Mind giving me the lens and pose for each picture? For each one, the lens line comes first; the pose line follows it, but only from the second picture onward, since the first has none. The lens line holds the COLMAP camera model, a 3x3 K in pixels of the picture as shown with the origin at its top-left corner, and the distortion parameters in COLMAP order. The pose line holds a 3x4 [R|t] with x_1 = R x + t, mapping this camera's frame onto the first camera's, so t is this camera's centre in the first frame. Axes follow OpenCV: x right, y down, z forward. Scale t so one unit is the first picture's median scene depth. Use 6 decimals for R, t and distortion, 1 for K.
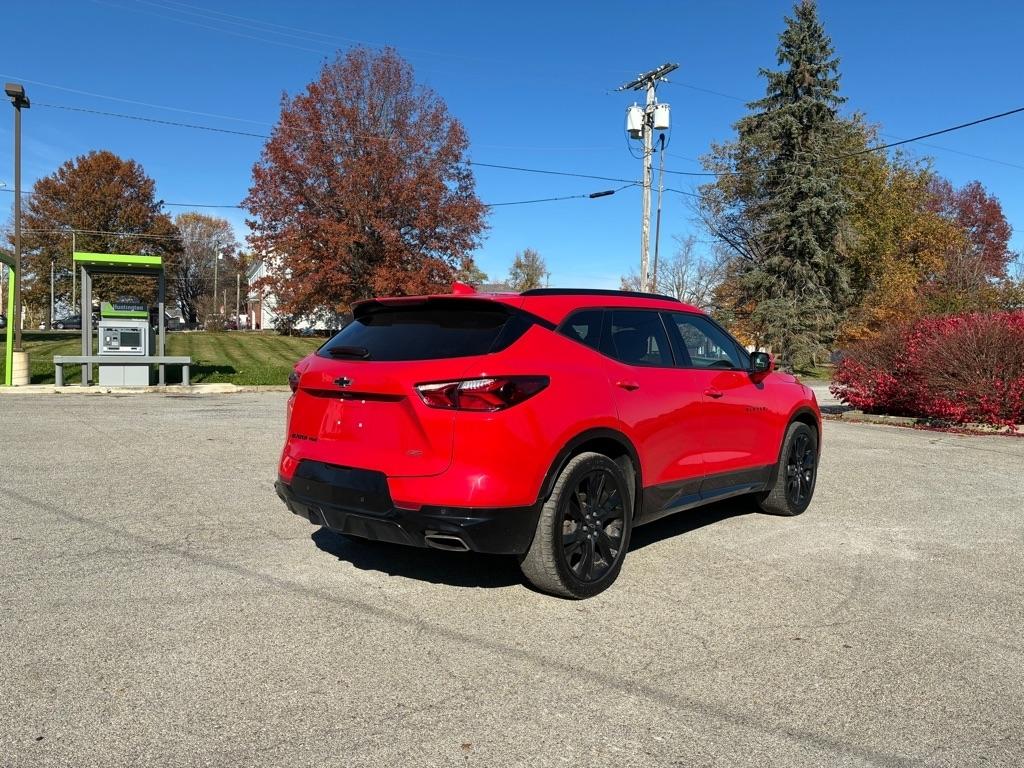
lens RADIAL K [[780.5, 0, 508.8], [0, 780.5, 383.2], [0, 0, 1]] dist [0.038935, -0.040918]
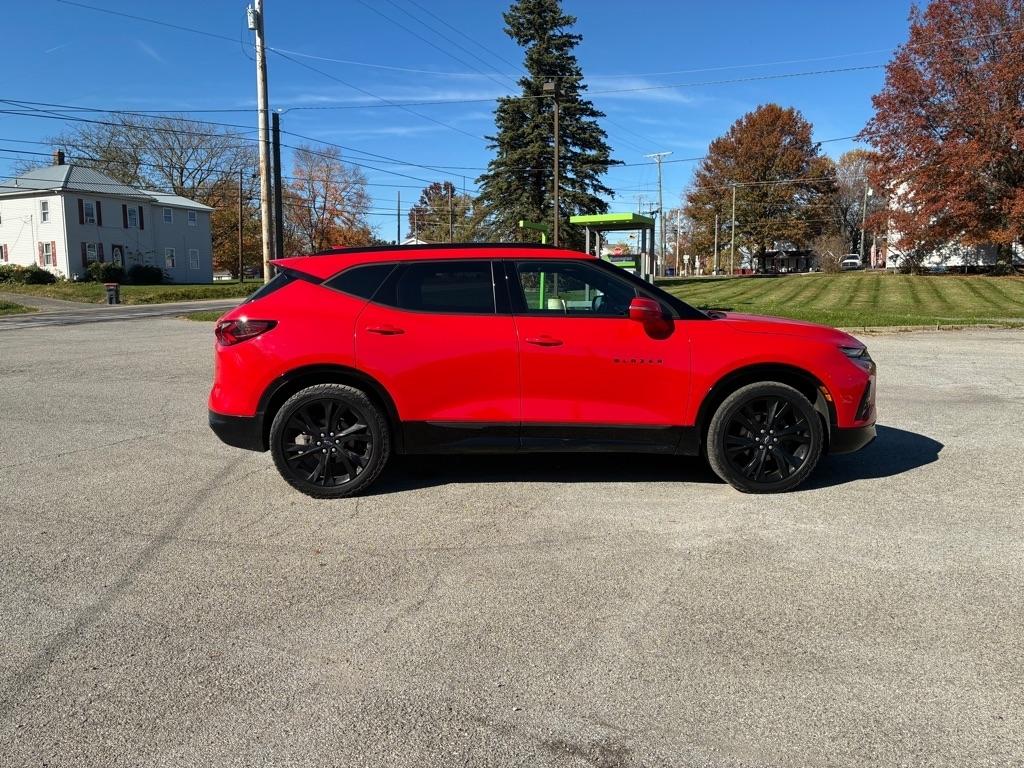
lens RADIAL K [[780.5, 0, 513.7], [0, 780.5, 377.5], [0, 0, 1]] dist [0.038935, -0.040918]
pose [[0.672455, 0.066494, -0.737145, 0.140898], [-0.016343, 0.997047, 0.075030, -0.002052], [0.739958, -0.038407, 0.671556, 0.045547]]
